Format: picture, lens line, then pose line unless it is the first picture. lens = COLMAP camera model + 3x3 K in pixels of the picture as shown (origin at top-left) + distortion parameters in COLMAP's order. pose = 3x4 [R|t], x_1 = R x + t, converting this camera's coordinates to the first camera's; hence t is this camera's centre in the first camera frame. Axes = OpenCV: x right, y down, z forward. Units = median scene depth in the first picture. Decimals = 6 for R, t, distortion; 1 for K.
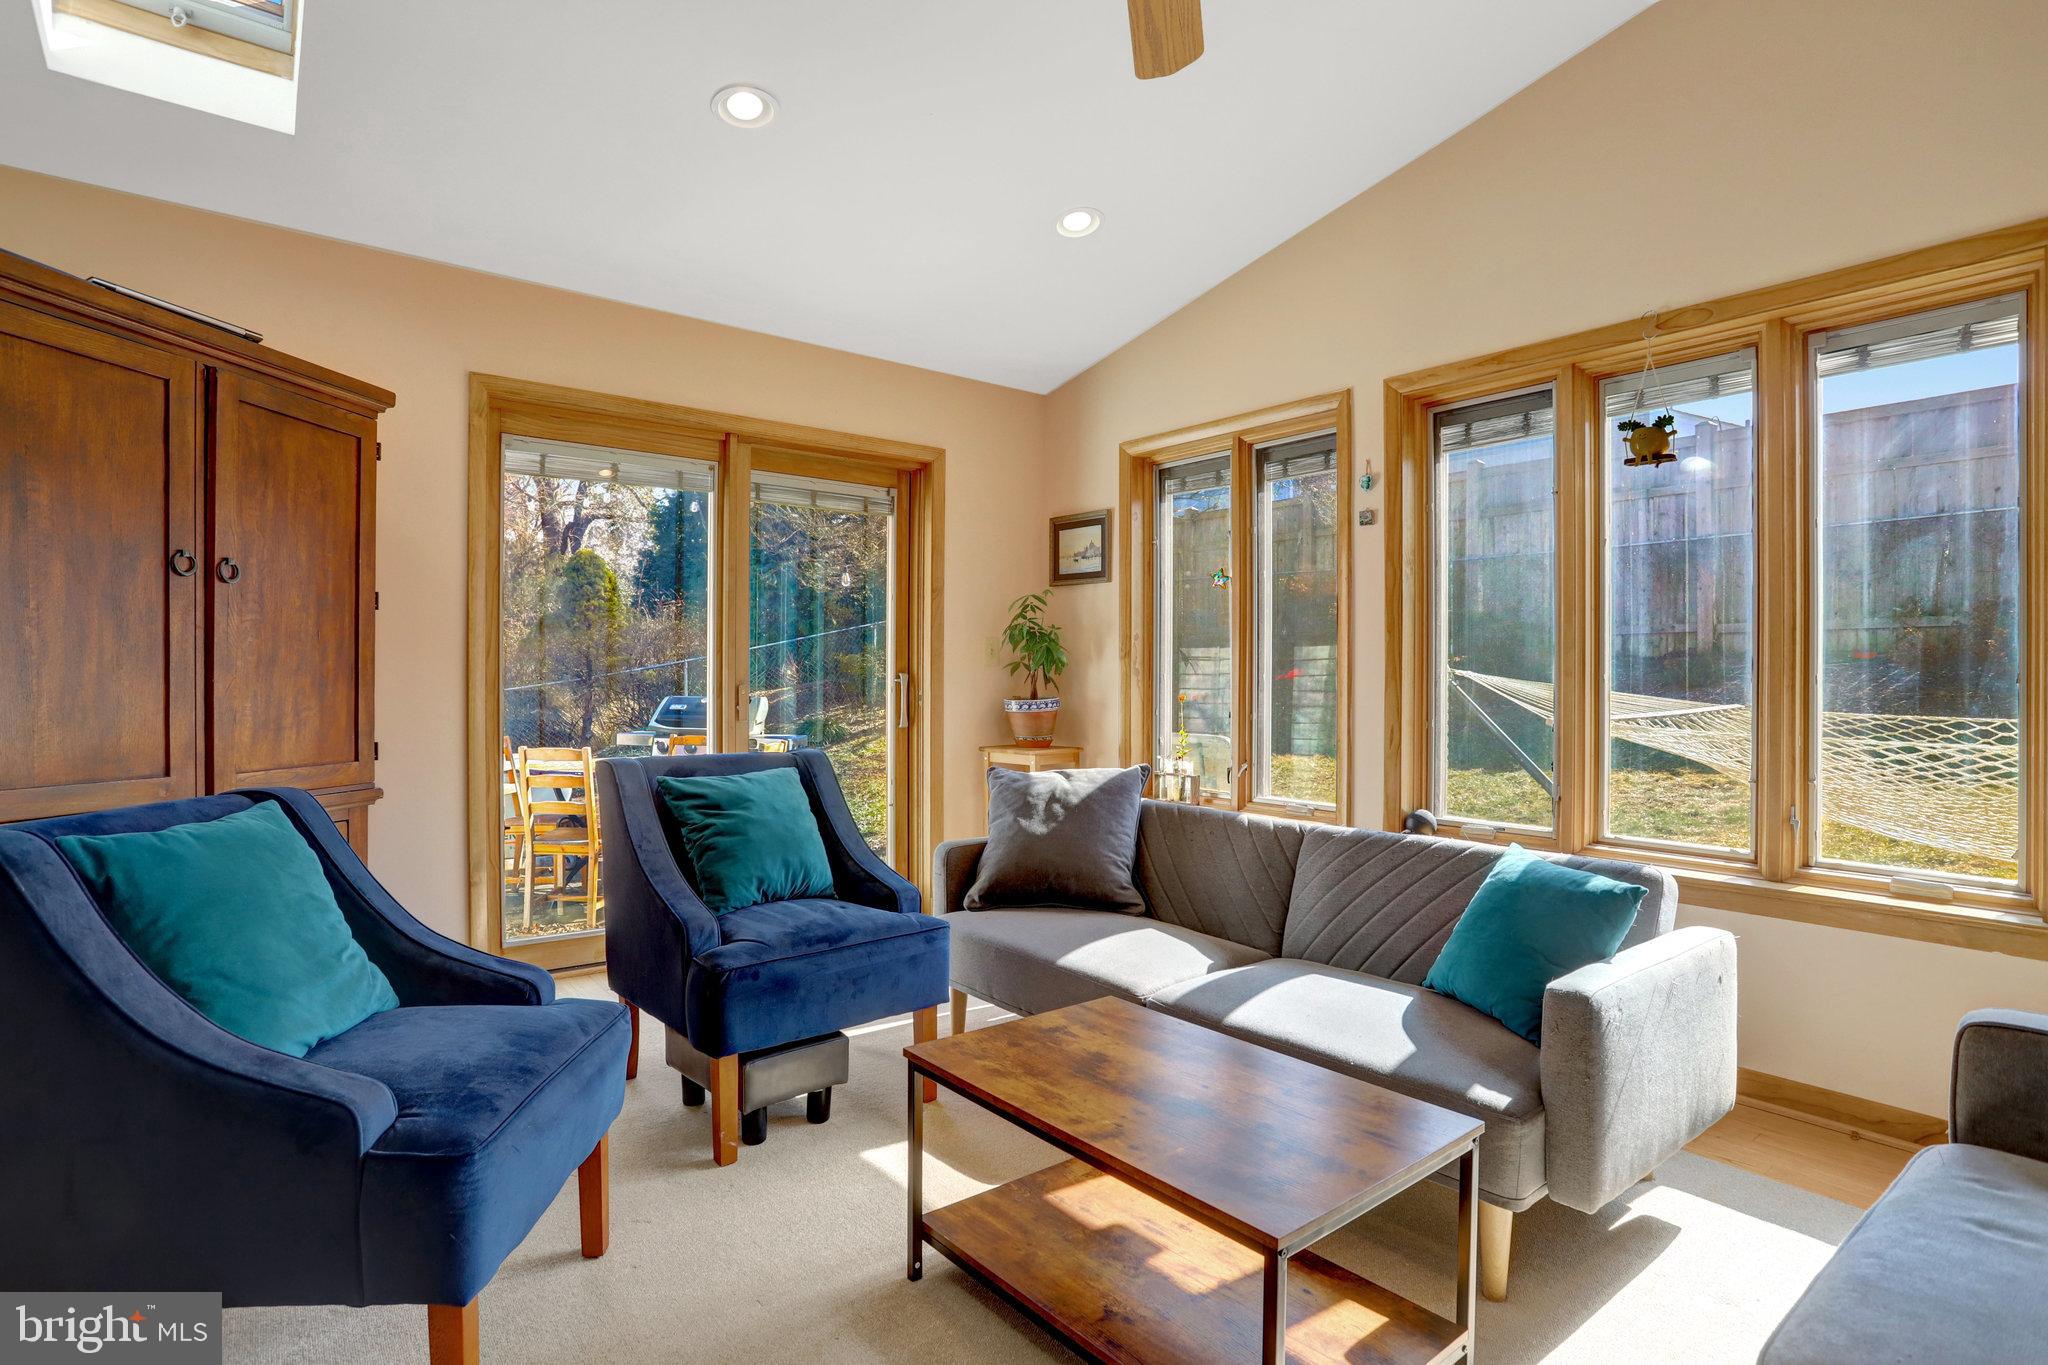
lens RADIAL K [[1016.1, 0, 1012.4], [0, 1016.1, 677.3], [0, 0, 1]] dist [-0.058526, 0.024496]
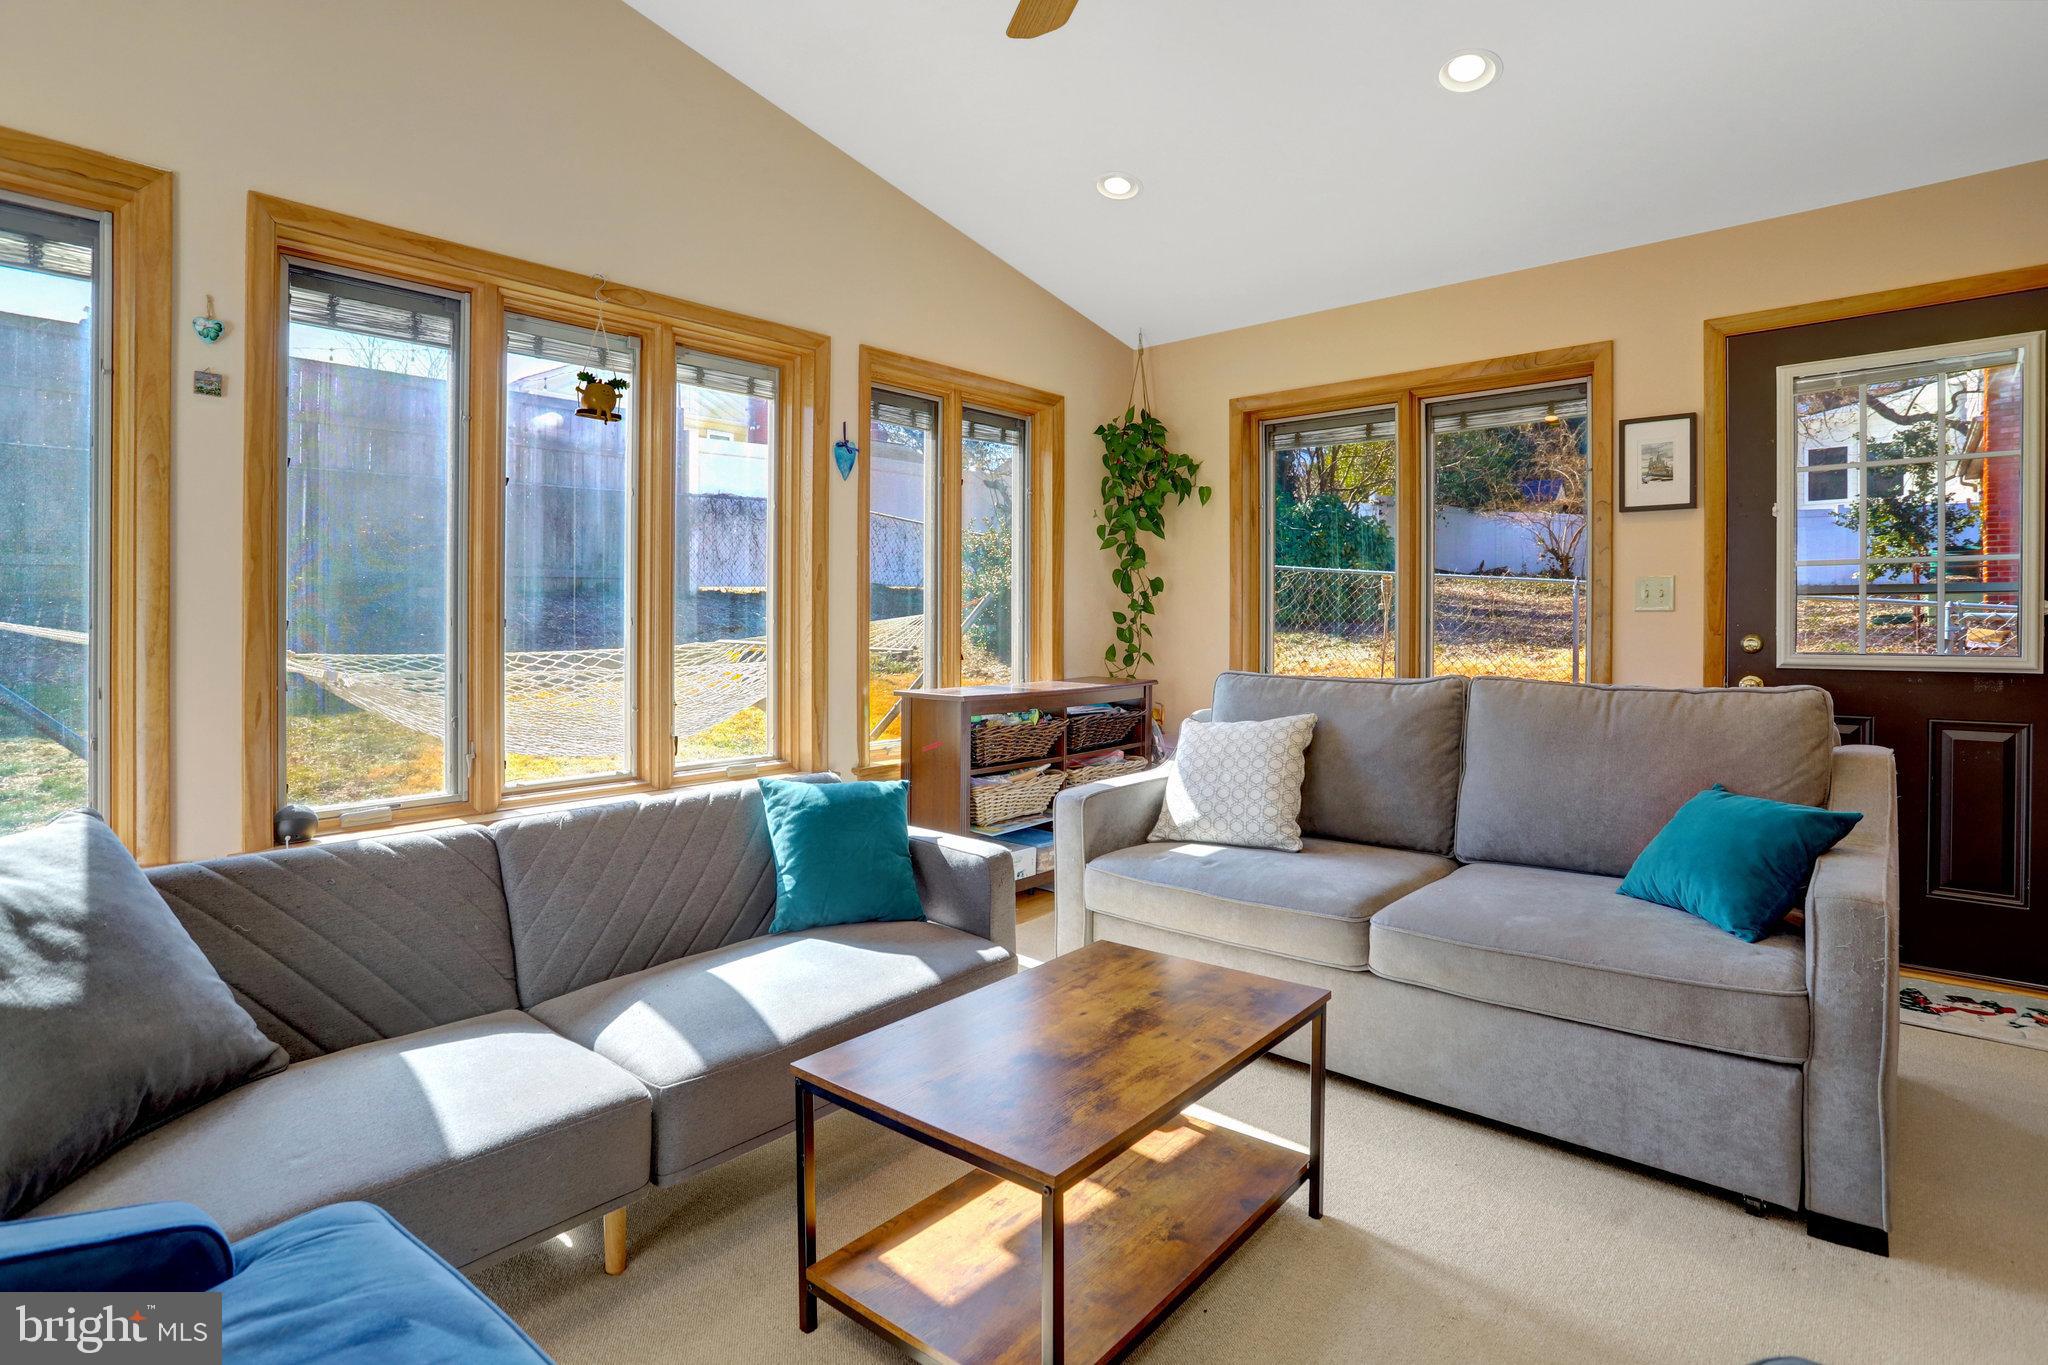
lens RADIAL K [[1016.1, 0, 1029.0], [0, 1016.1, 642.5], [0, 0, 1]] dist [-0.058526, 0.024496]
pose [[-0.195194, -0.026919, 0.980395, -0.517733], [0.002595, 0.999606, 0.027963, -0.006619], [-0.980761, 0.008002, -0.195047, 0.790172]]
